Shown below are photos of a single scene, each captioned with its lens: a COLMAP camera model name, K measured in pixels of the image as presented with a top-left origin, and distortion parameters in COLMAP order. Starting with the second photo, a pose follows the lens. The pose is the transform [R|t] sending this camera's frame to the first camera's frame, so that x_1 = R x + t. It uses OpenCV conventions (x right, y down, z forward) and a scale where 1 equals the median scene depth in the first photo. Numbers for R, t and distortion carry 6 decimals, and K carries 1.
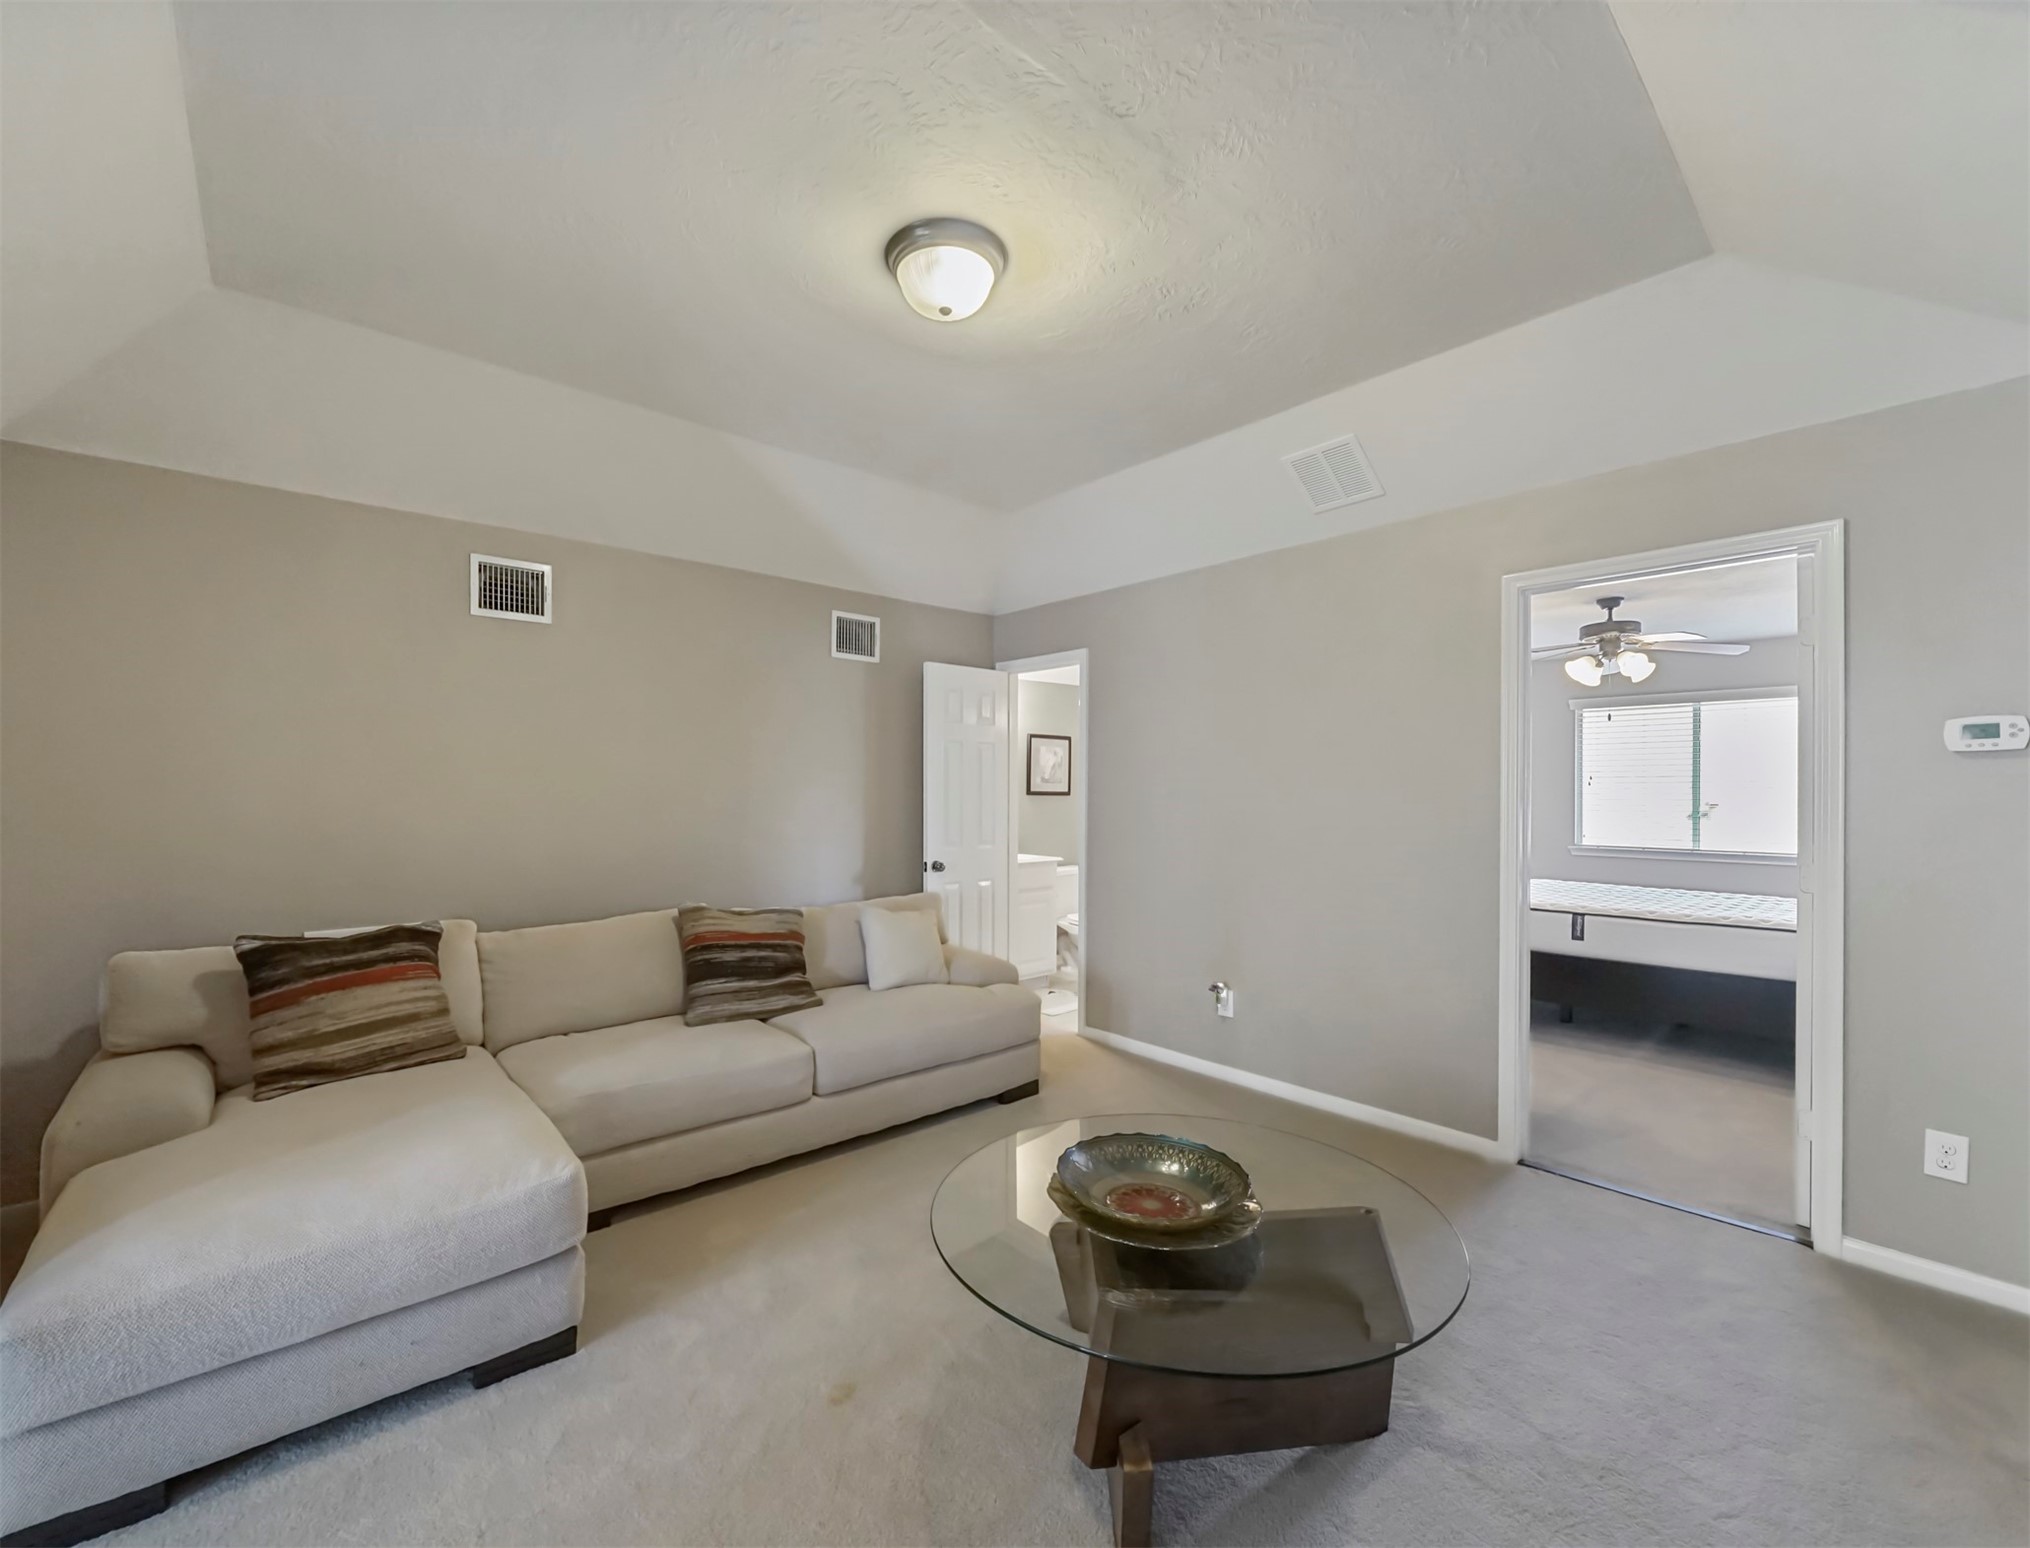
lens RADIAL K [[839.1, 0, 997.7], [0, 839.1, 779.7], [0, 0, 1]] dist [0.011067, -0.000097]
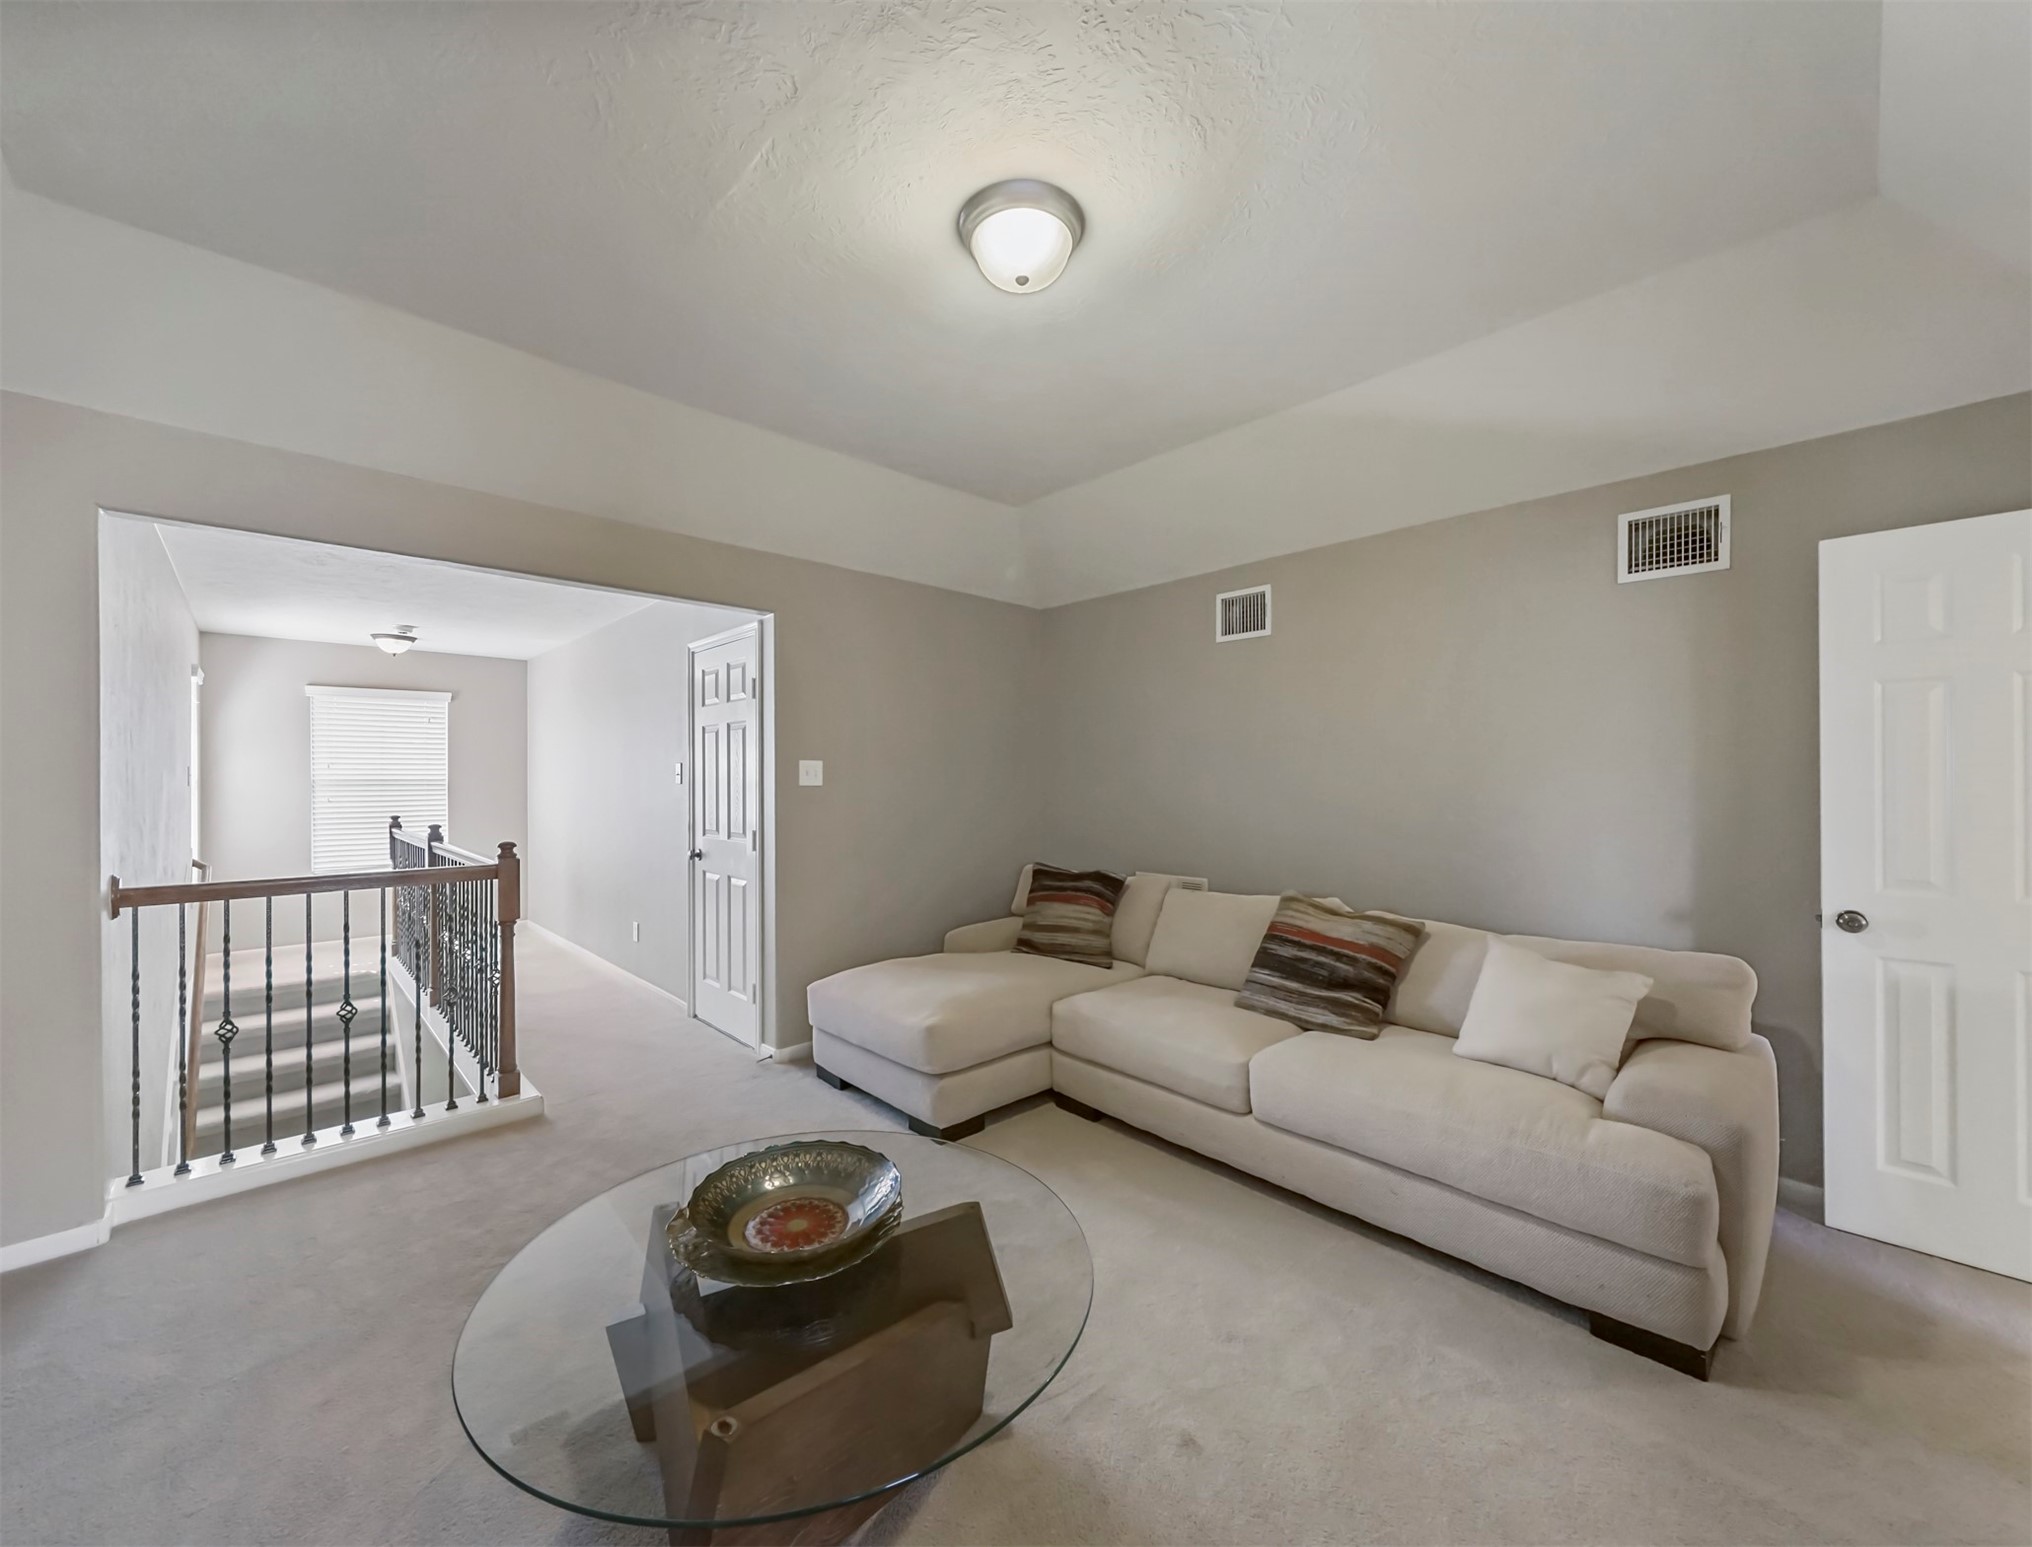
lens RADIAL K [[786.7, 0, 1005.2], [0, 786.7, 779.8], [0, 0, 1]] dist [0.000486, 0.000047]
pose [[0.050298, -0.001758, -0.998733, 0.579039], [0.017611, 0.999845, -0.000873, 0.007687], [0.998579, -0.017544, 0.050321, 0.644846]]
